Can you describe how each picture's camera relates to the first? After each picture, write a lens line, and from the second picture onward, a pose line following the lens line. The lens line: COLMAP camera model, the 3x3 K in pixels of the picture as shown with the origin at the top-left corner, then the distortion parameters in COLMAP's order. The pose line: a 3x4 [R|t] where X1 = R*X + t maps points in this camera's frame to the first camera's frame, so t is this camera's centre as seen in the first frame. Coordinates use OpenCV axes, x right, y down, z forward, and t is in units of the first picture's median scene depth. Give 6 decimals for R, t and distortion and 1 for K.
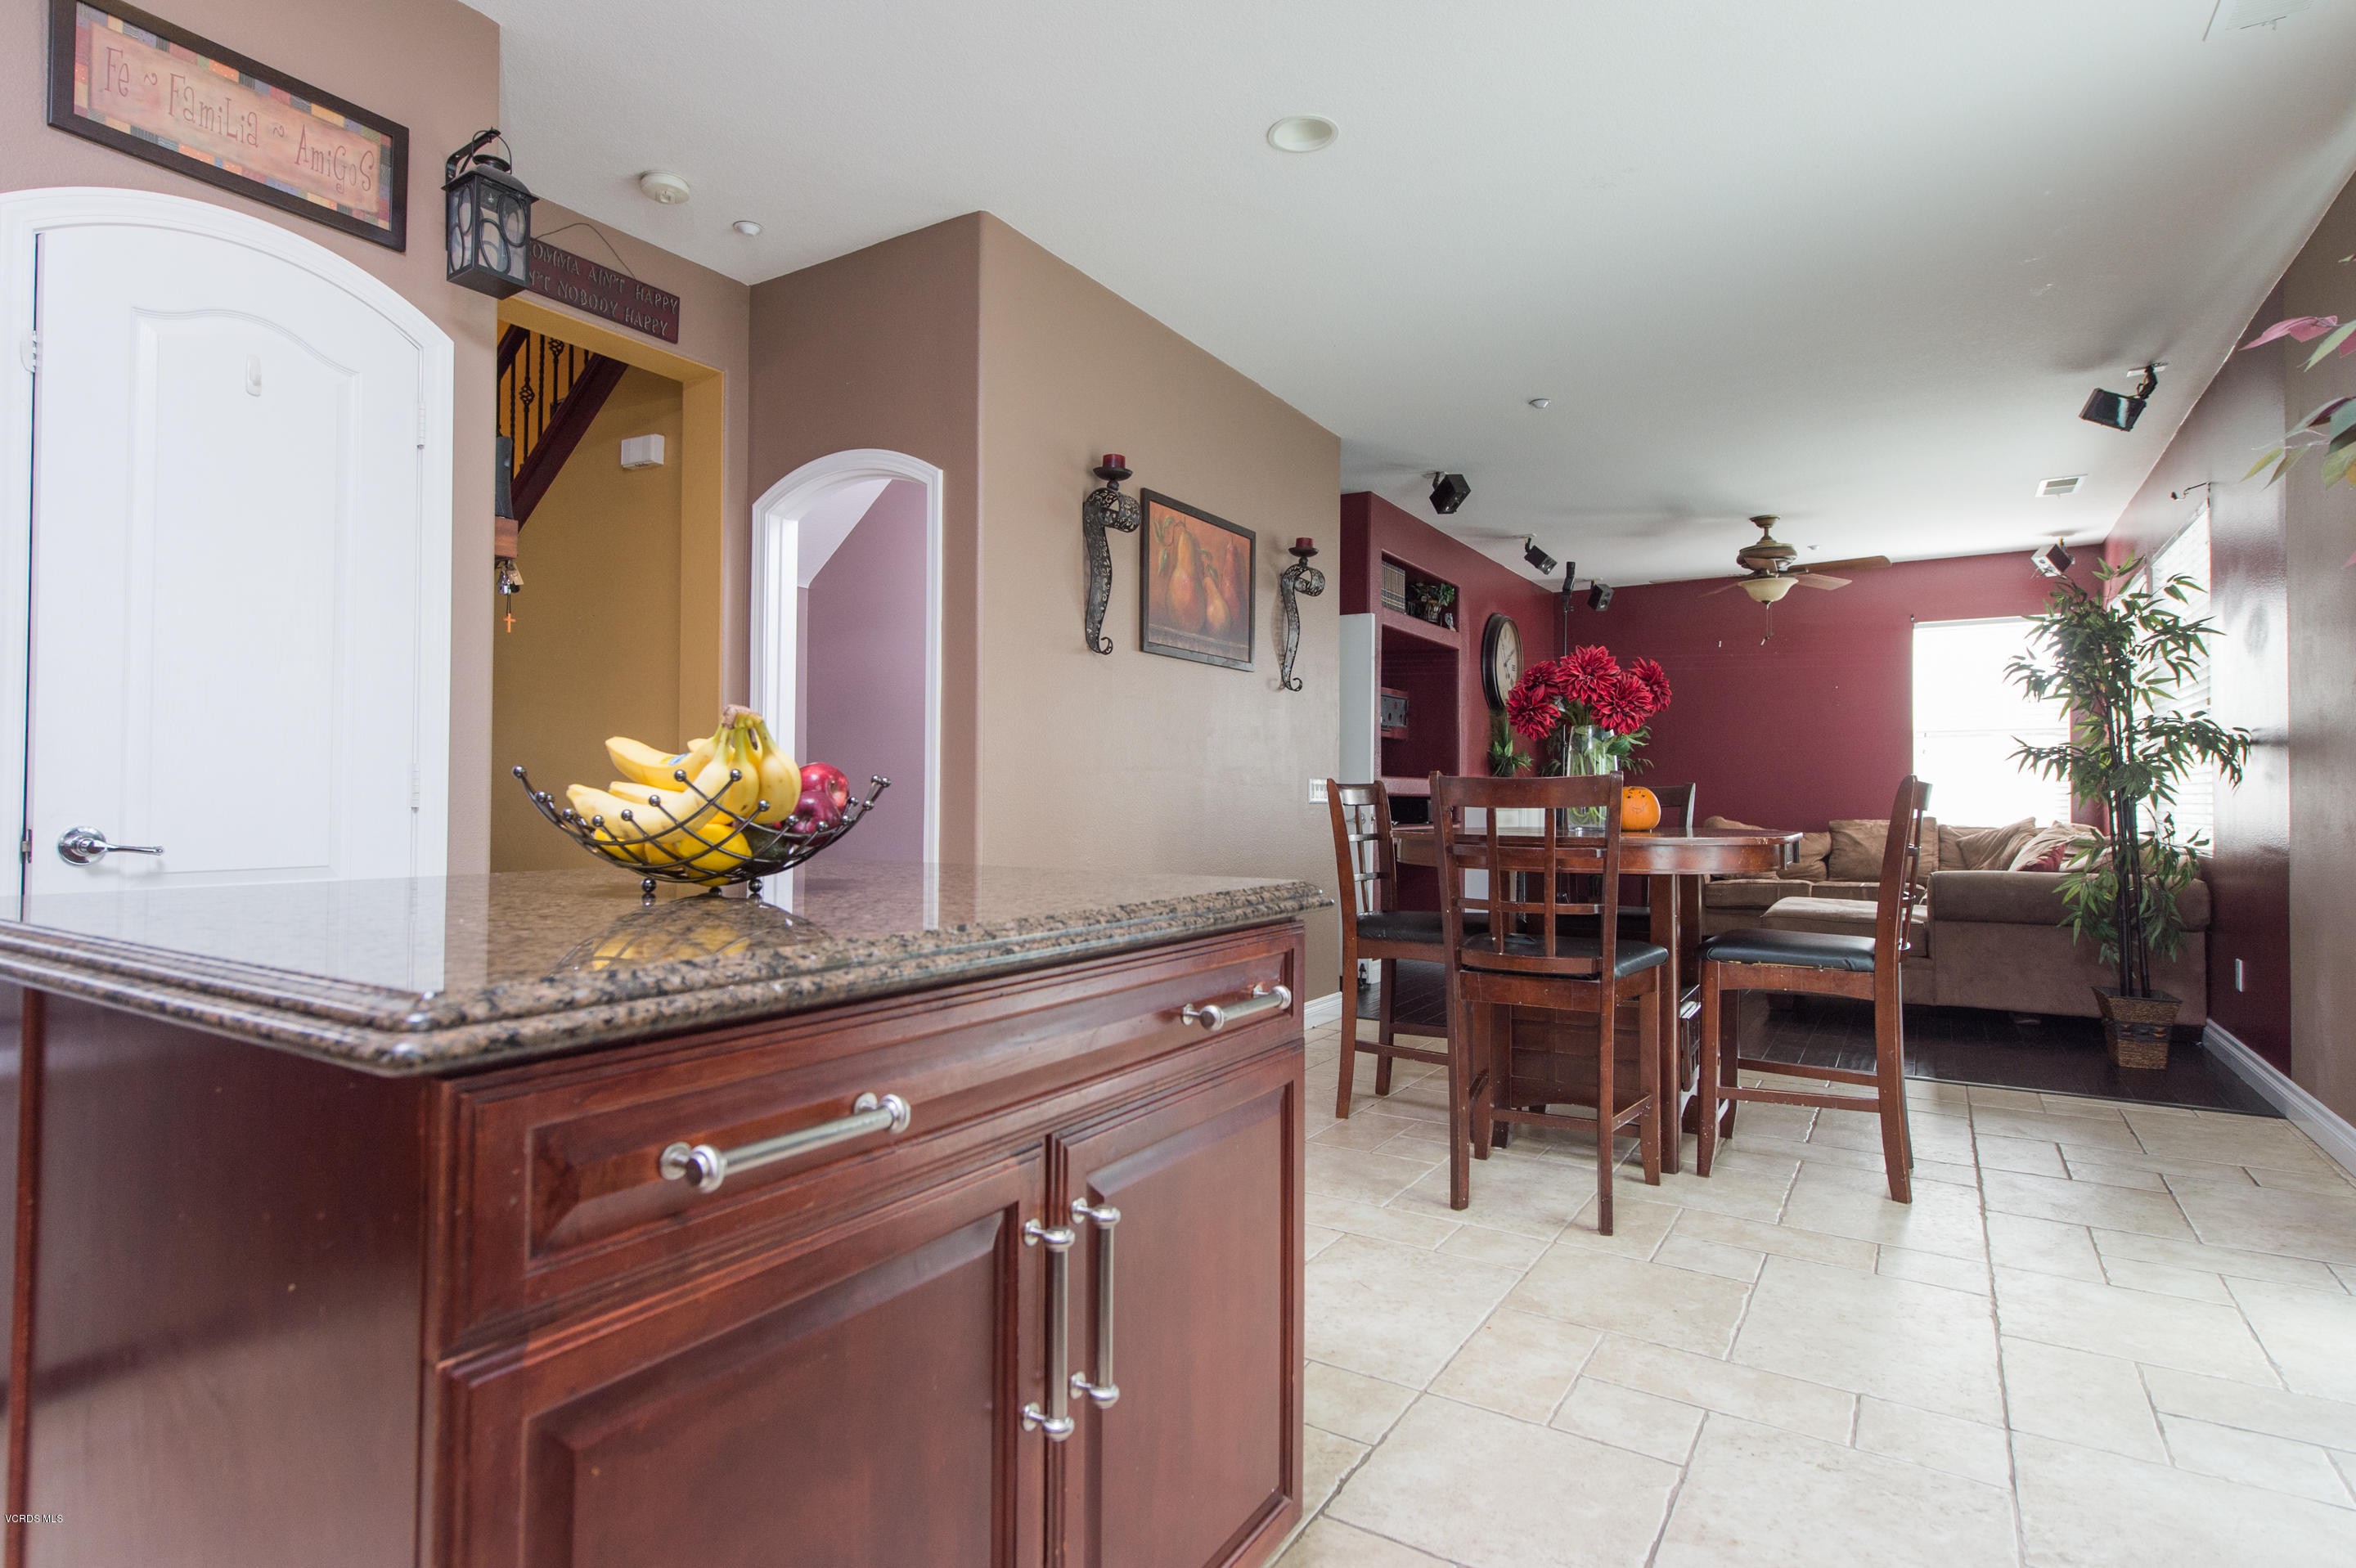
lens RADIAL K [[1190.9, 0, 1179.4], [0, 1190.9, 782.2], [0, 0, 1]] dist [0.014051, -0.001642]
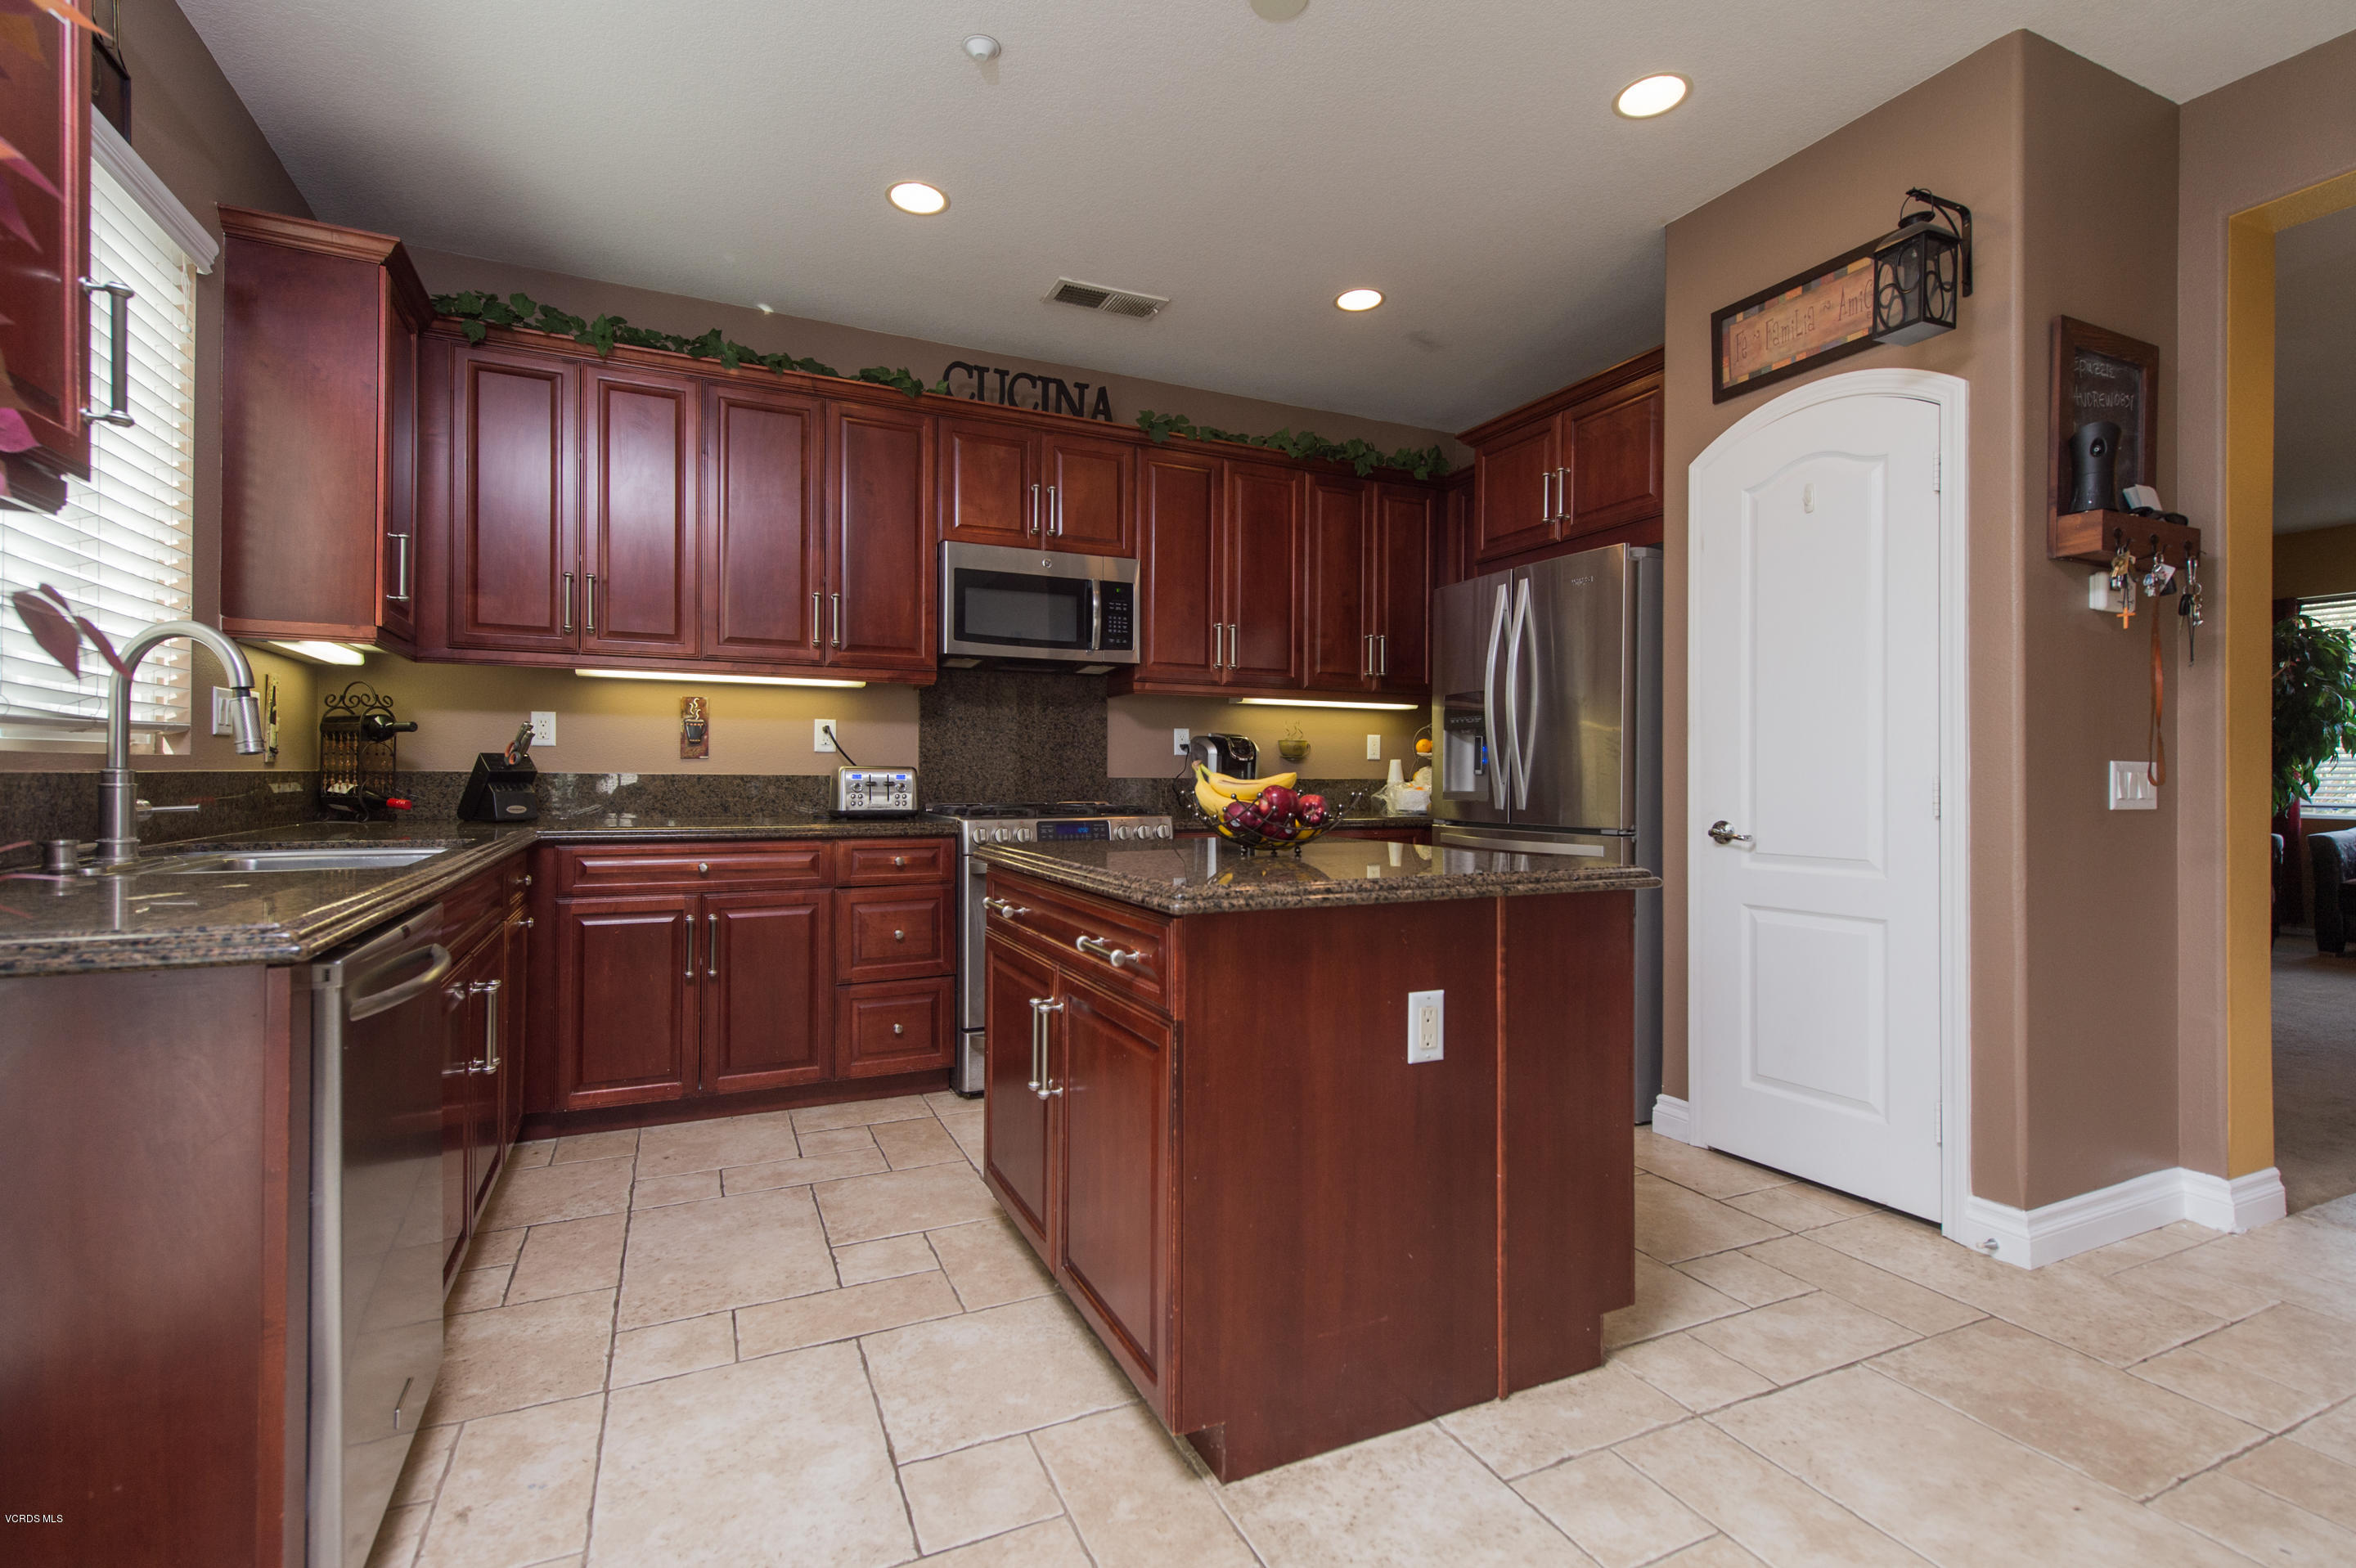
lens RADIAL K [[1055.2, 0, 1175.0], [0, 1055.2, 779.6], [0, 0, 1]] dist [0.000617, 0.000081]
pose [[-0.546622, -0.002162, -0.837377, 1.408073], [0.006936, 0.999951, -0.007110, -0.015860], [0.837351, -0.009694, -0.546580, 2.264436]]
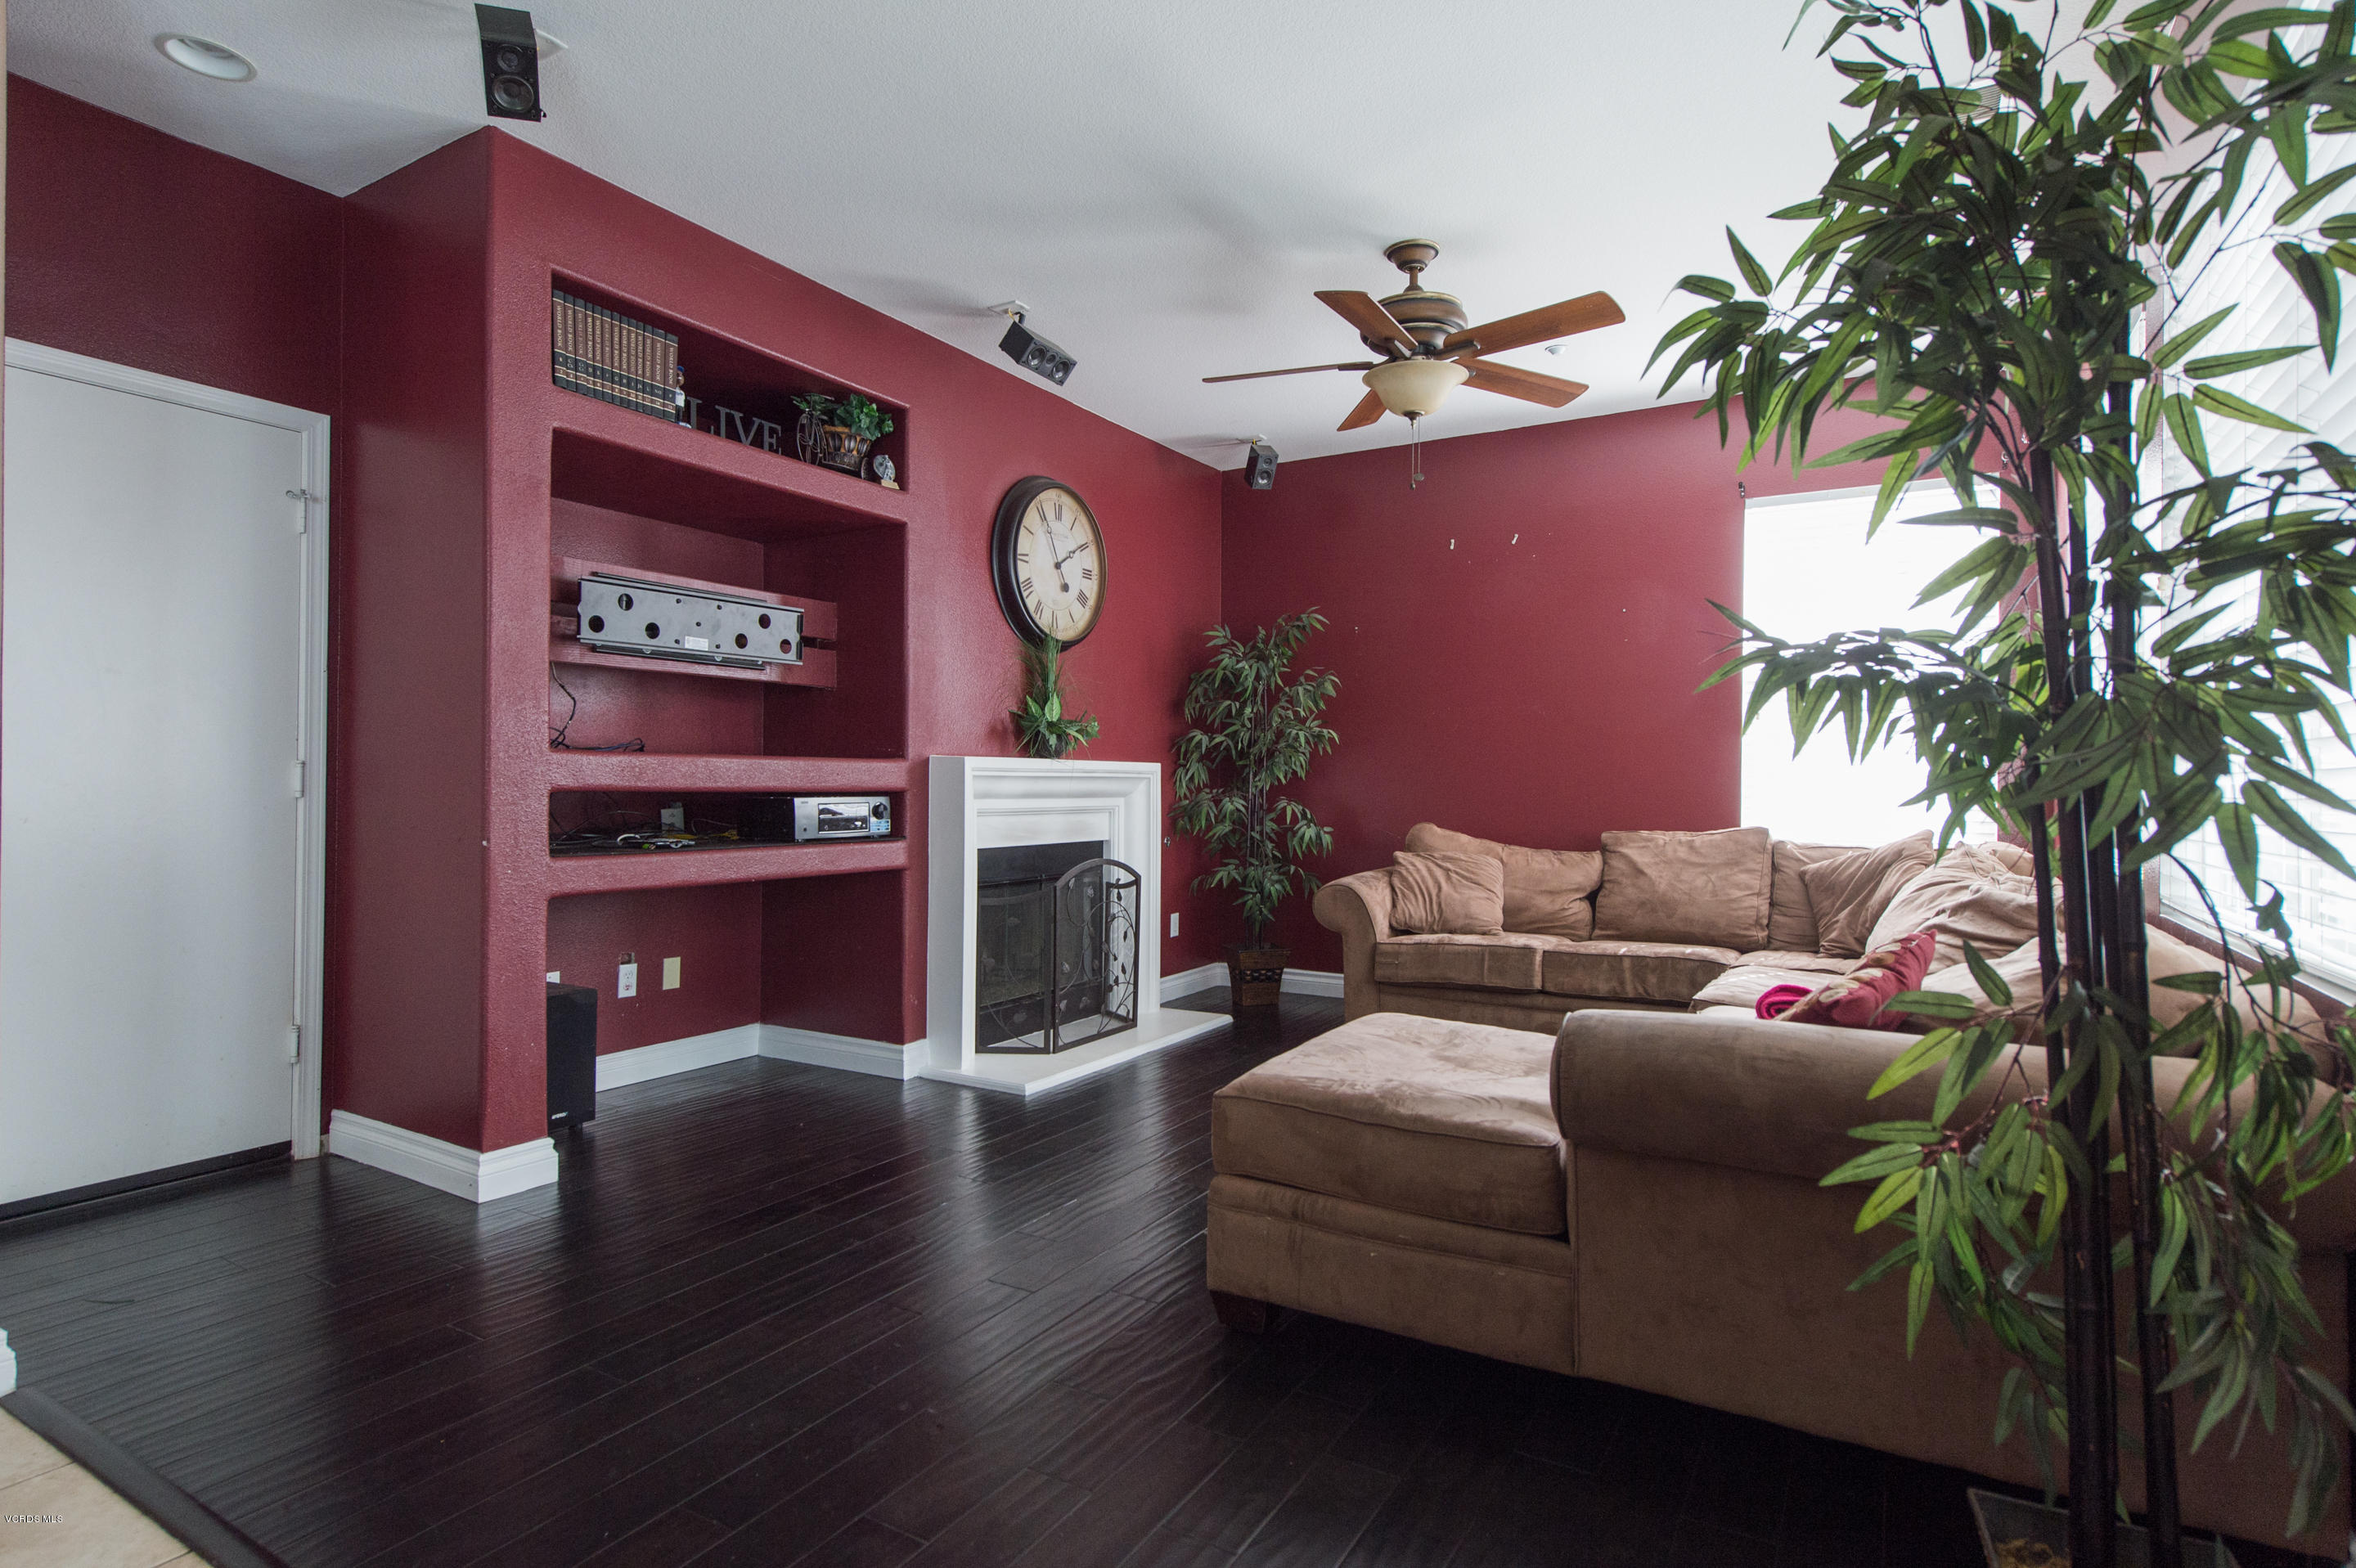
lens RADIAL K [[1190.9, 0, 1176.2], [0, 1190.9, 784.7], [0, 0, 1]] dist [0.014051, -0.001642]
pose [[0.999860, 0.003437, 0.016400, 0.490047], [-0.003678, 0.999886, 0.014668, 0.001169], [-0.016348, -0.014726, 0.999758, 0.624111]]
